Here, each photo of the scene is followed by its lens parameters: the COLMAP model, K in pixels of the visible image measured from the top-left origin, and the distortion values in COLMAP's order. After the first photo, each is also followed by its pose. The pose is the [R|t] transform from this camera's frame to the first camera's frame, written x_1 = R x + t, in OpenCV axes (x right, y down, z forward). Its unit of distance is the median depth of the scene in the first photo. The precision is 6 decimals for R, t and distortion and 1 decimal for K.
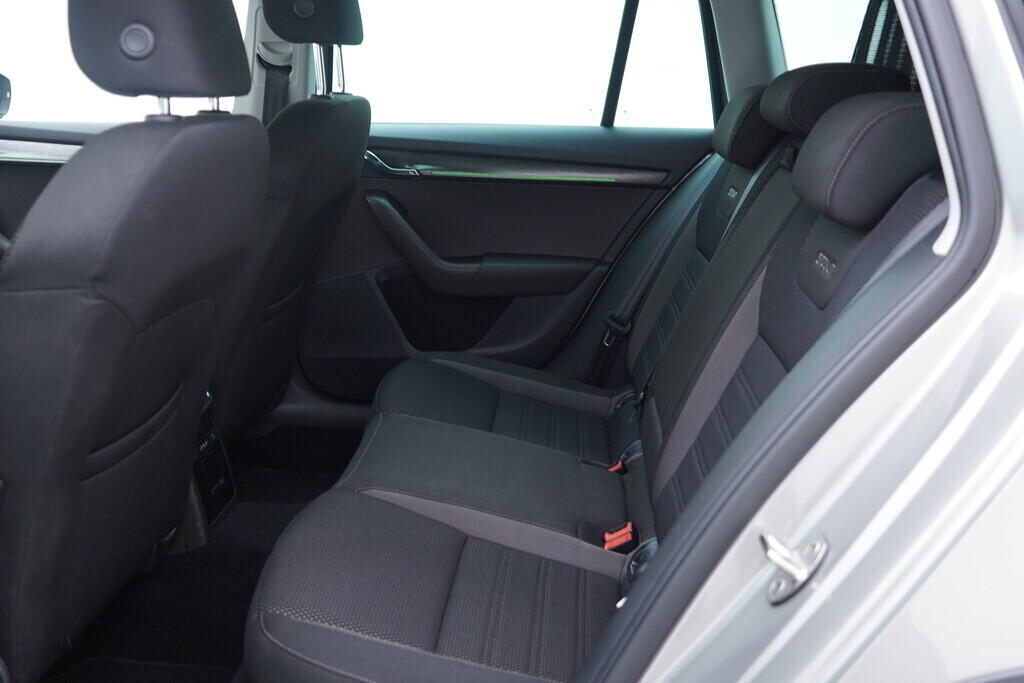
lens RADIAL K [[1045.1, 0, 512.0], [0, 1045.1, 341.5], [0, 0, 1]] dist [-0.001856, 0.015214]
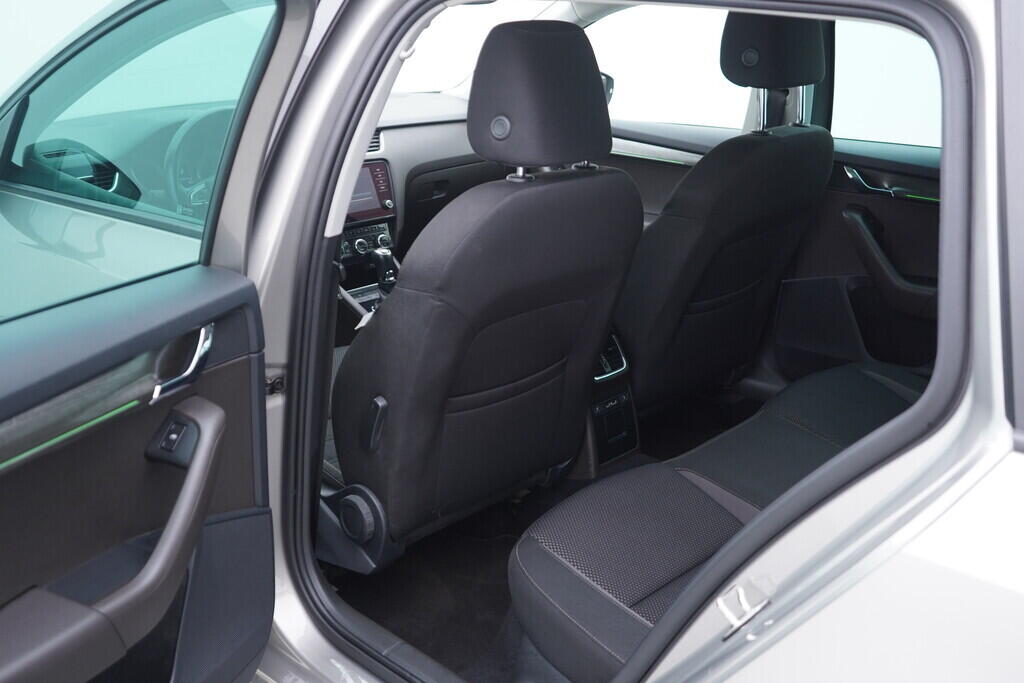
lens RADIAL K [[1045.1, 0, 512.0], [0, 1045.1, 341.5], [0, 0, 1]] dist [-0.001856, 0.015214]
pose [[0.761638, 0.194921, -0.617991, 0.424543], [-0.151958, 0.980818, 0.122082, -0.123623], [0.629934, 0.000926, 0.776648, -0.078489]]
